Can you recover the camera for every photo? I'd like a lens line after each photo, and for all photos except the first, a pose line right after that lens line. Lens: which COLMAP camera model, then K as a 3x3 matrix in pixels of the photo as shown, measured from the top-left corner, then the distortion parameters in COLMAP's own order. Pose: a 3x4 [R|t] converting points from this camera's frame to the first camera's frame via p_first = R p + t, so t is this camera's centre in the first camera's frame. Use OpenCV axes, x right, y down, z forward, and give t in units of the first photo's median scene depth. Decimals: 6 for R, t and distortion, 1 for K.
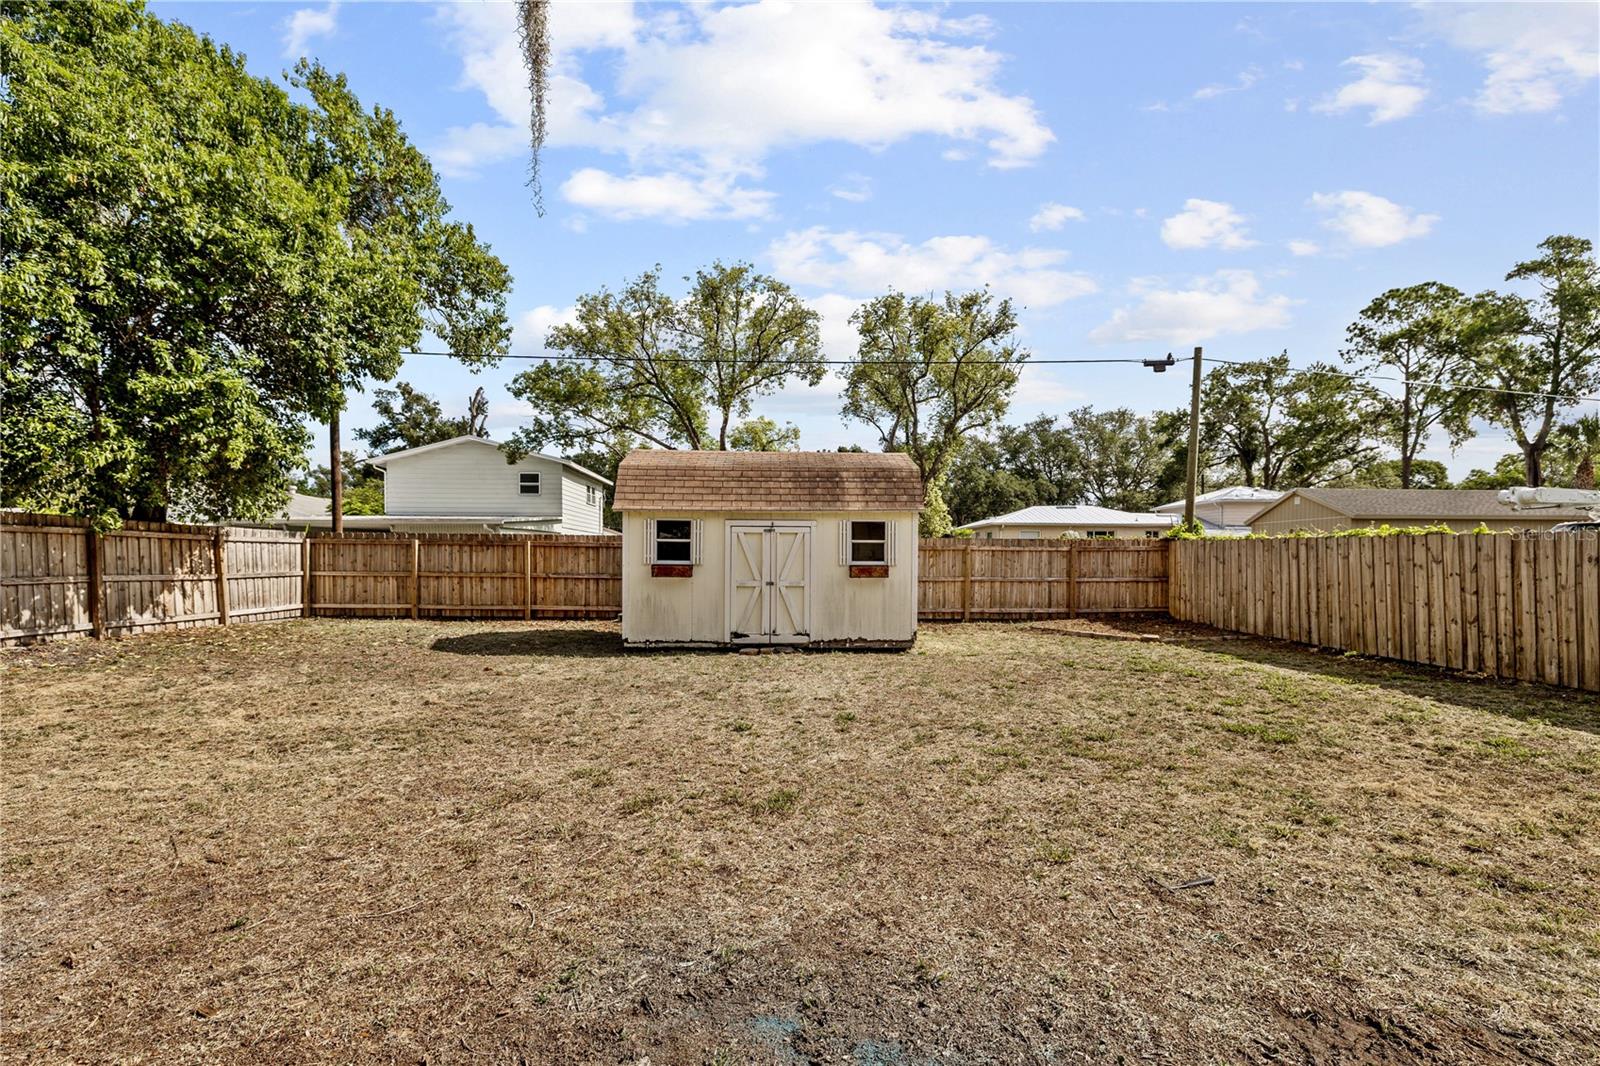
lens RADIAL K [[703.6, 0, 791.6], [0, 703.6, 560.6], [0, 0, 1]] dist [0.008190, -0.000224]
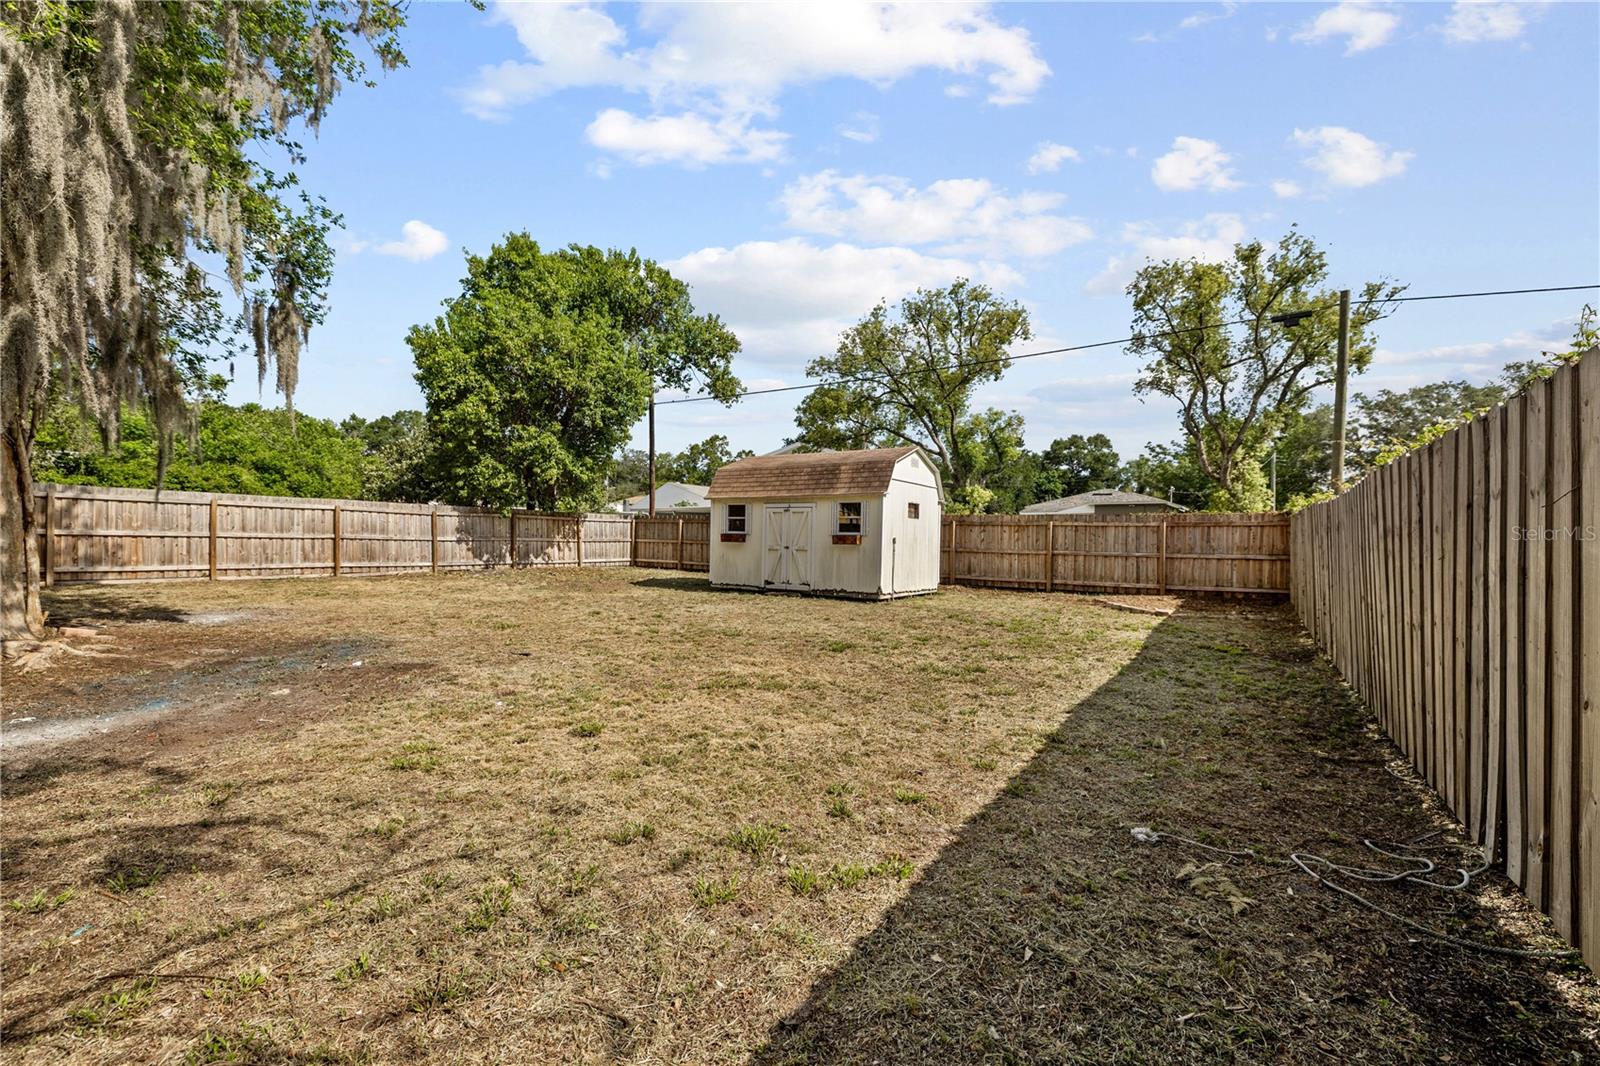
lens RADIAL K [[677.4, 0, 790.8], [0, 677.4, 524.9], [0, 0, 1]] dist [-0.001040, -0.000016]
pose [[0.813069, -0.002193, -0.582163, 0.693198], [-0.011724, 0.999728, -0.020140, 0.012395], [0.582049, 0.023200, 0.812823, -0.103465]]
